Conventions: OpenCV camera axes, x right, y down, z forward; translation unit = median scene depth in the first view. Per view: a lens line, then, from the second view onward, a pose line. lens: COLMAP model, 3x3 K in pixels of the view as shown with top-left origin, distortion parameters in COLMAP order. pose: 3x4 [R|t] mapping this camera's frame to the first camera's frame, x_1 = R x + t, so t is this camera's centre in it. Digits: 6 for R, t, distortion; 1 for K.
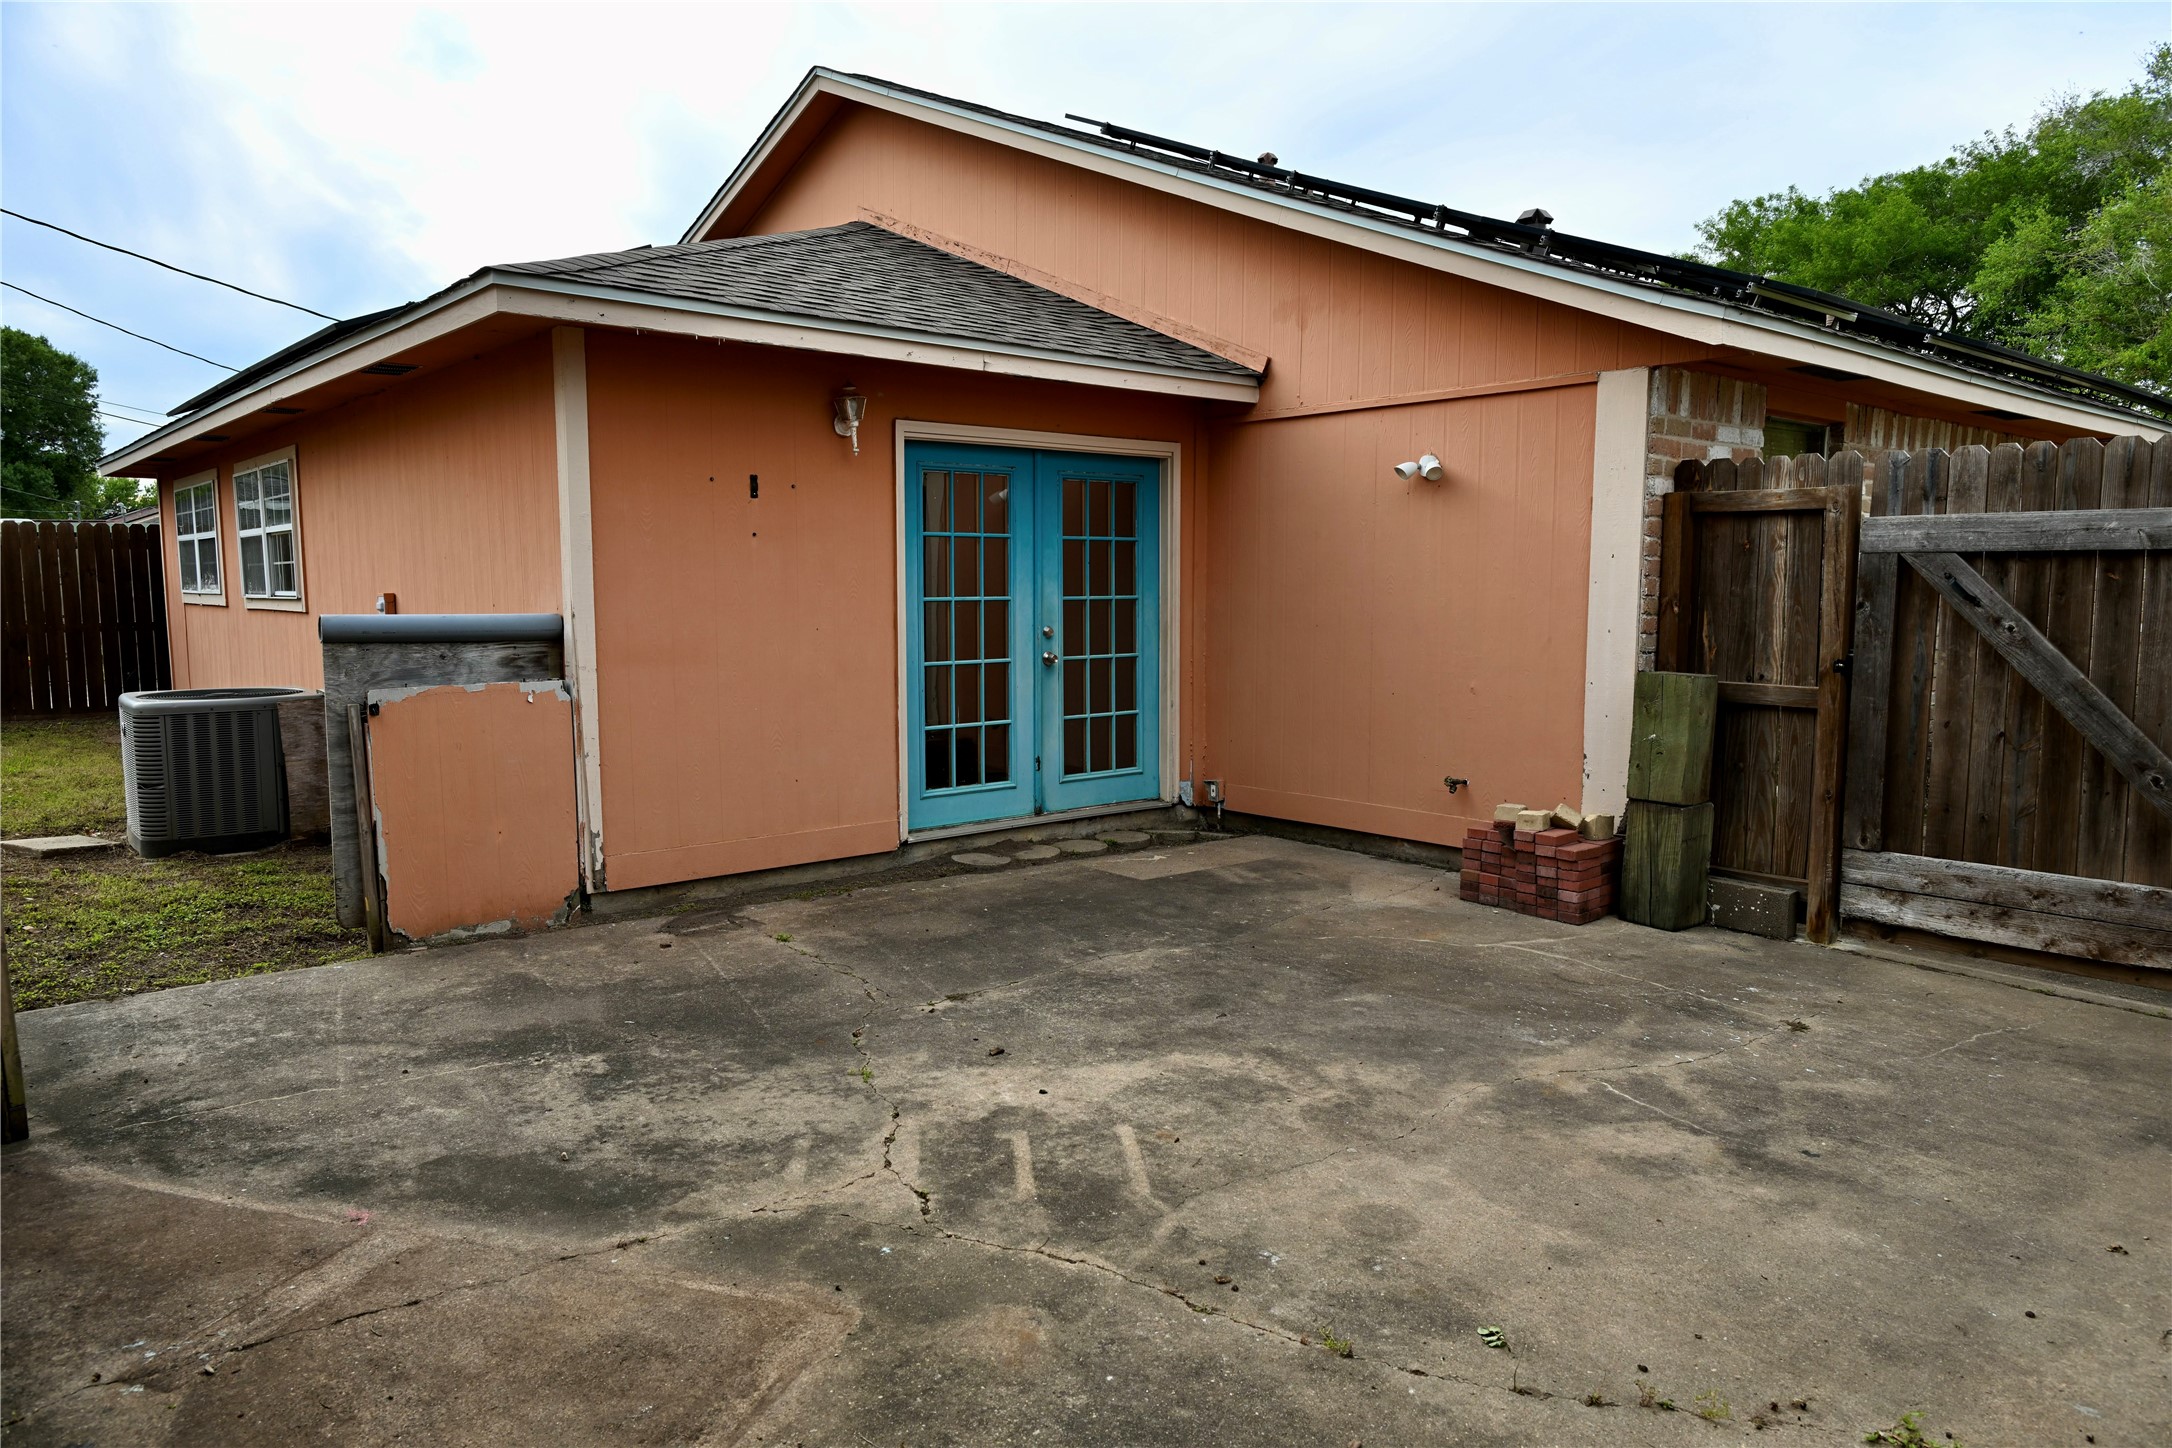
lens RADIAL K [[1443.0, 0, 1086.0], [0, 1443.0, 724.0], [0, 0, 1]] dist [-0.001339, -0.003593]
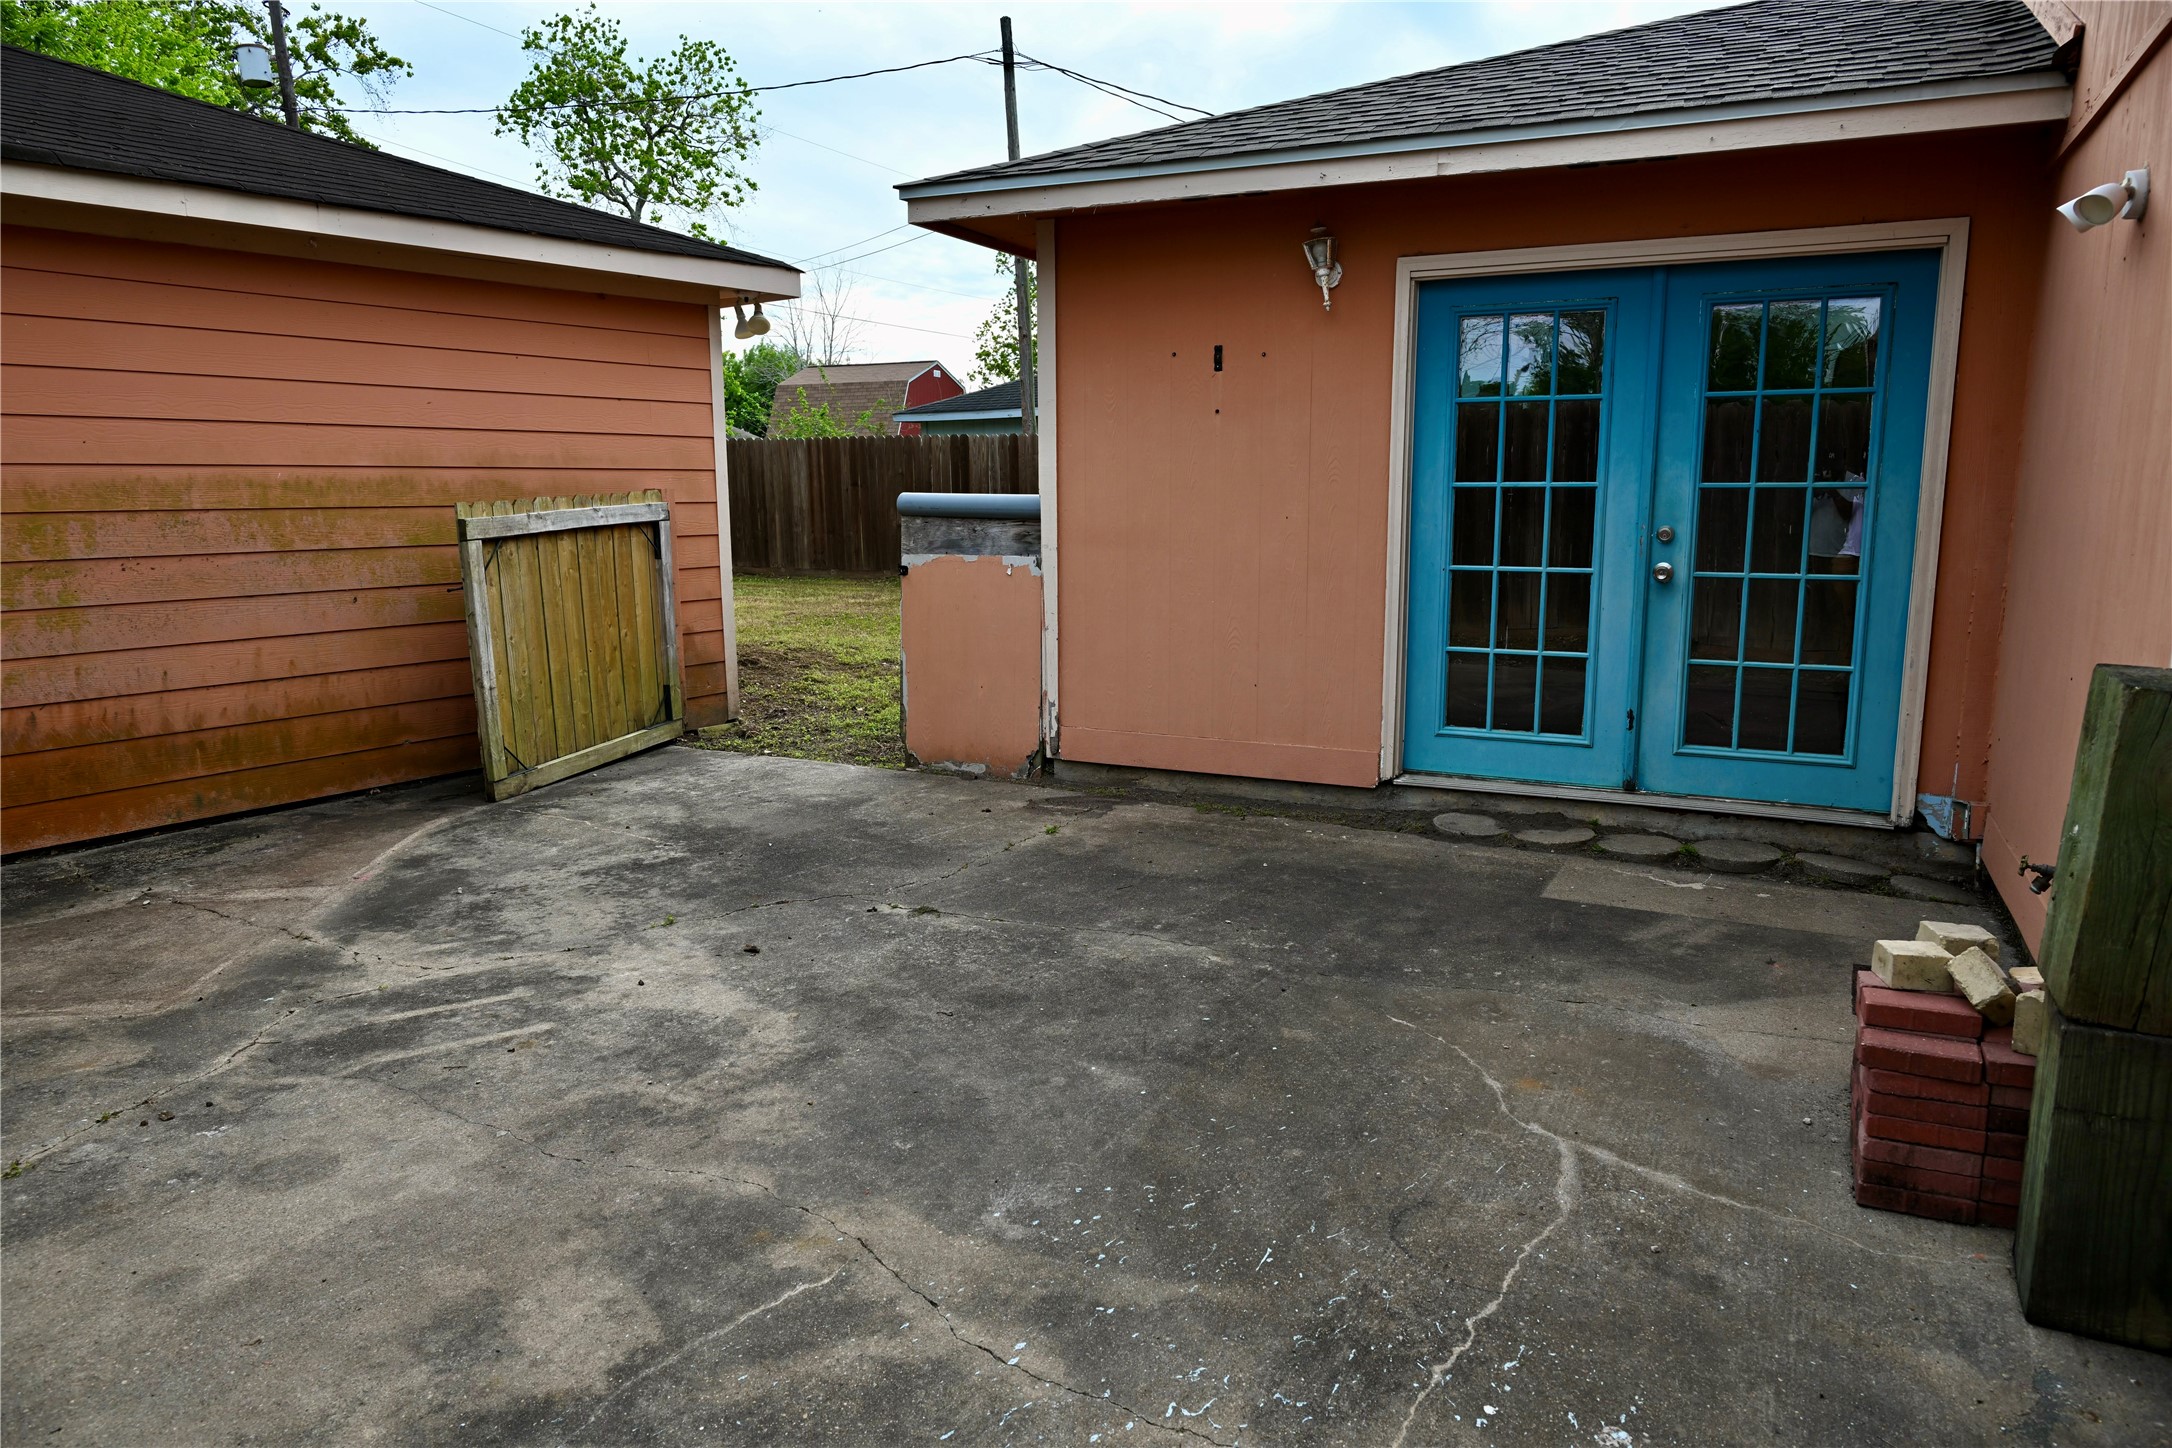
lens RADIAL K [[1433.5, 0, 1087.1], [0, 1433.5, 723.1], [0, 0, 1]] dist [-0.000427, -0.004208]
pose [[0.394284, 0.151430, -0.906427, 0.902852], [-0.089905, 0.987955, 0.125942, -0.064226], [0.914581, 0.031836, 0.403149, 0.847193]]
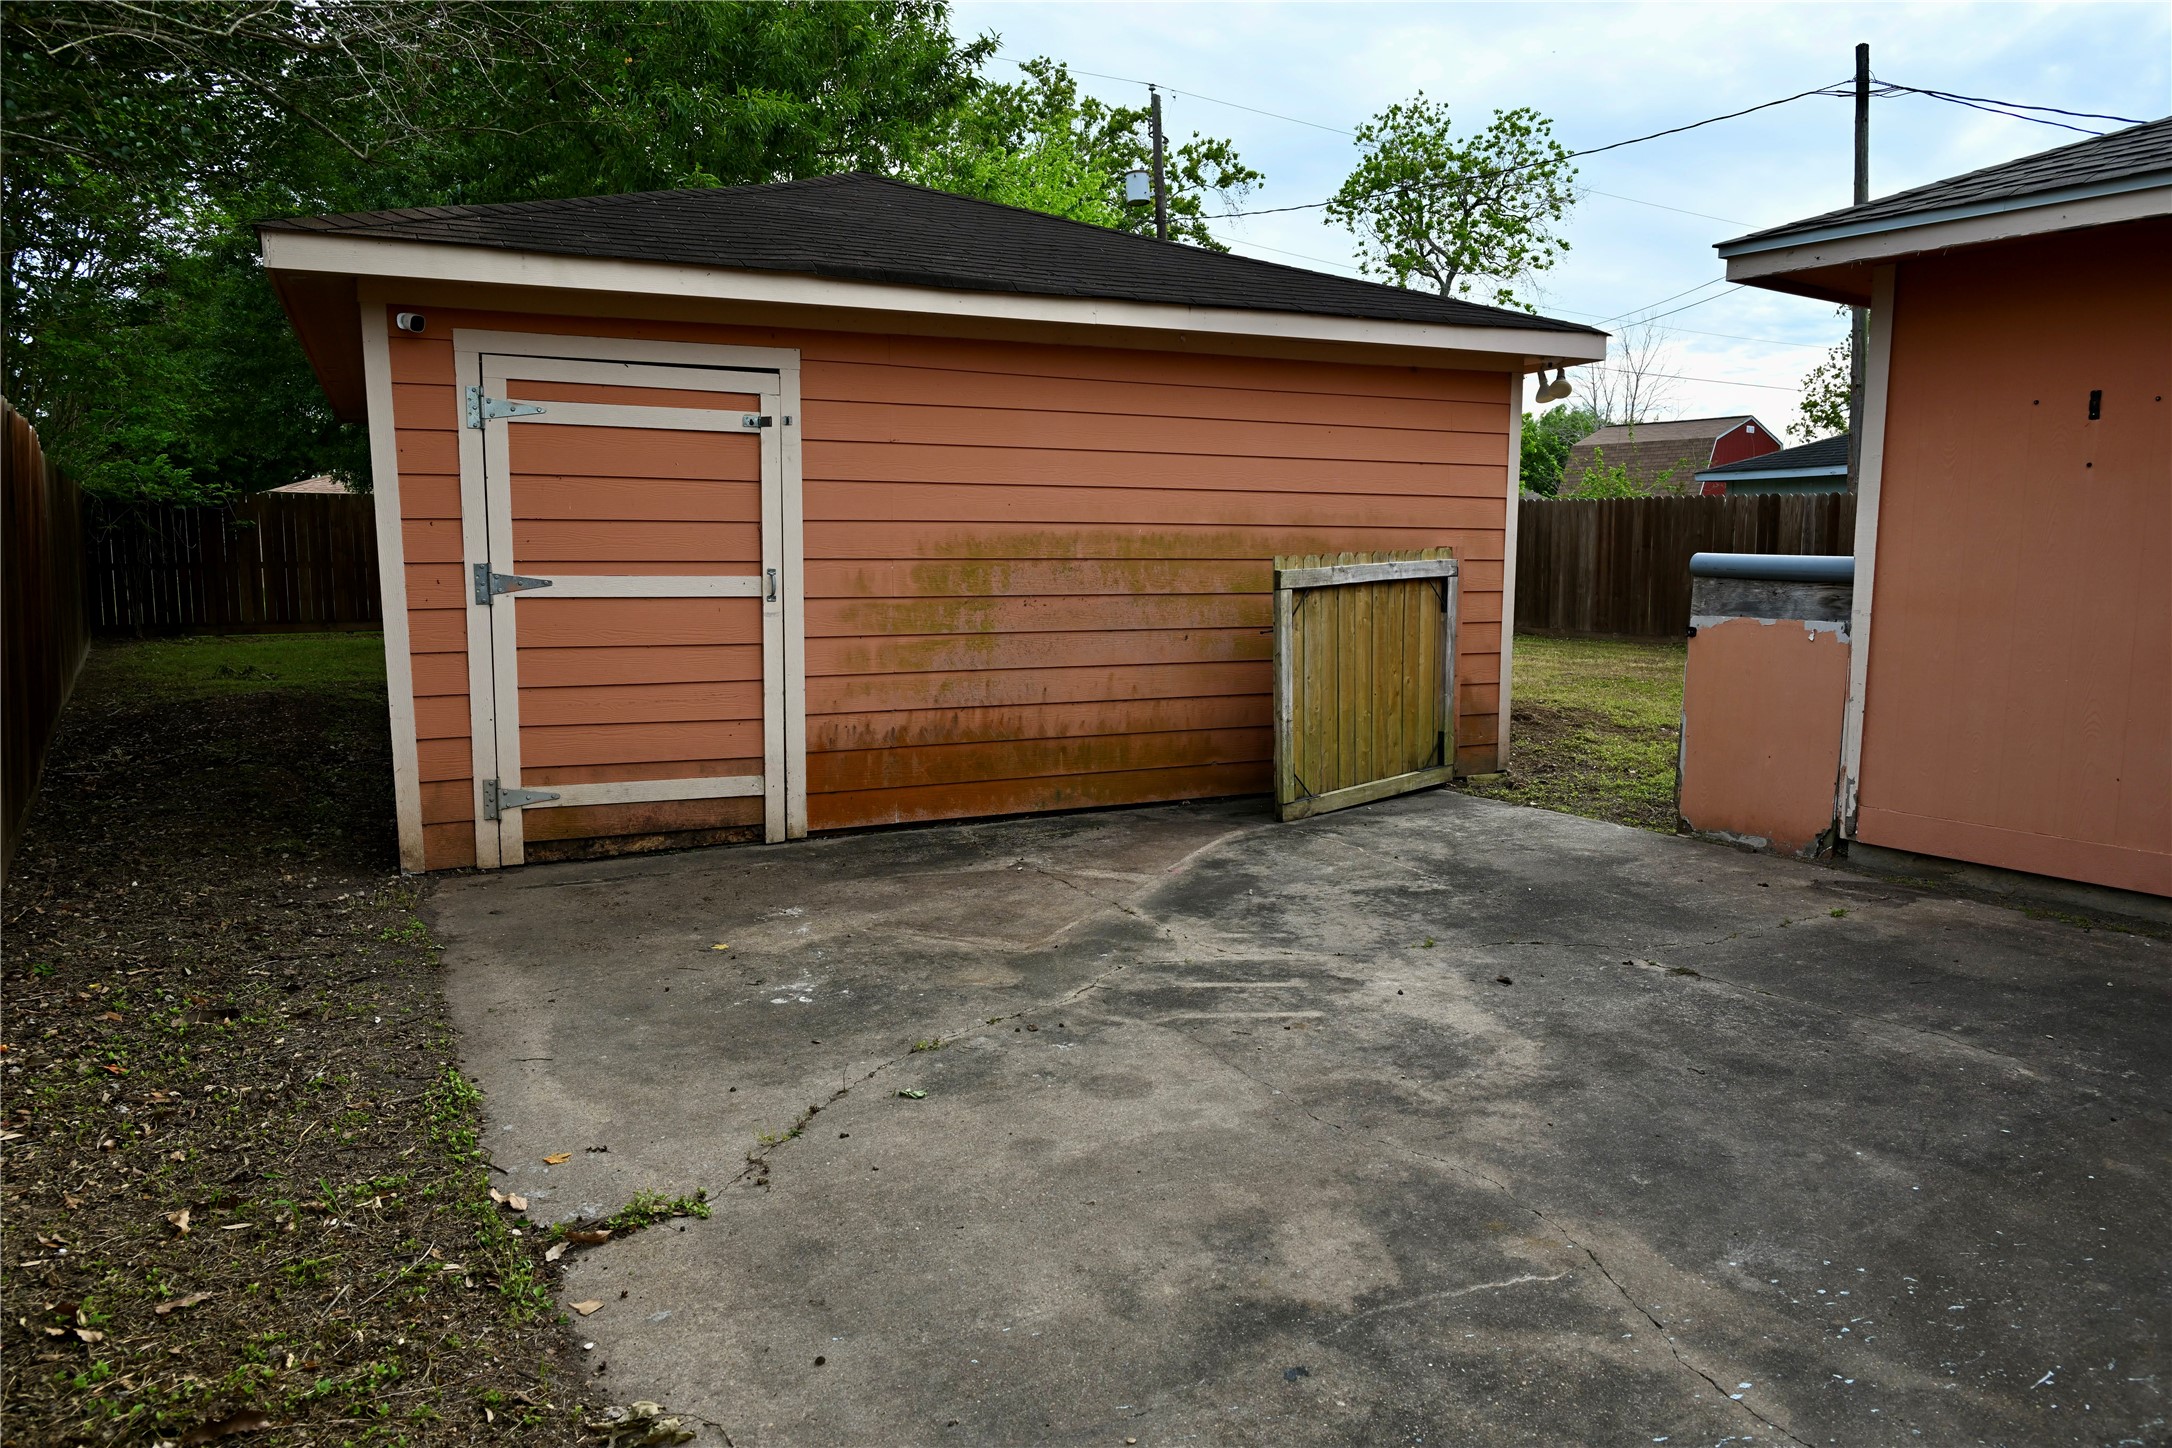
lens RADIAL K [[1433.5, 0, 1087.1], [0, 1433.5, 723.1], [0, 0, 1]] dist [-0.000427, -0.004208]
pose [[-0.122835, 0.123778, -0.984678, 0.977716], [-0.106108, 0.984866, 0.137039, -0.058865], [0.986738, 0.121315, -0.107842, 0.829726]]
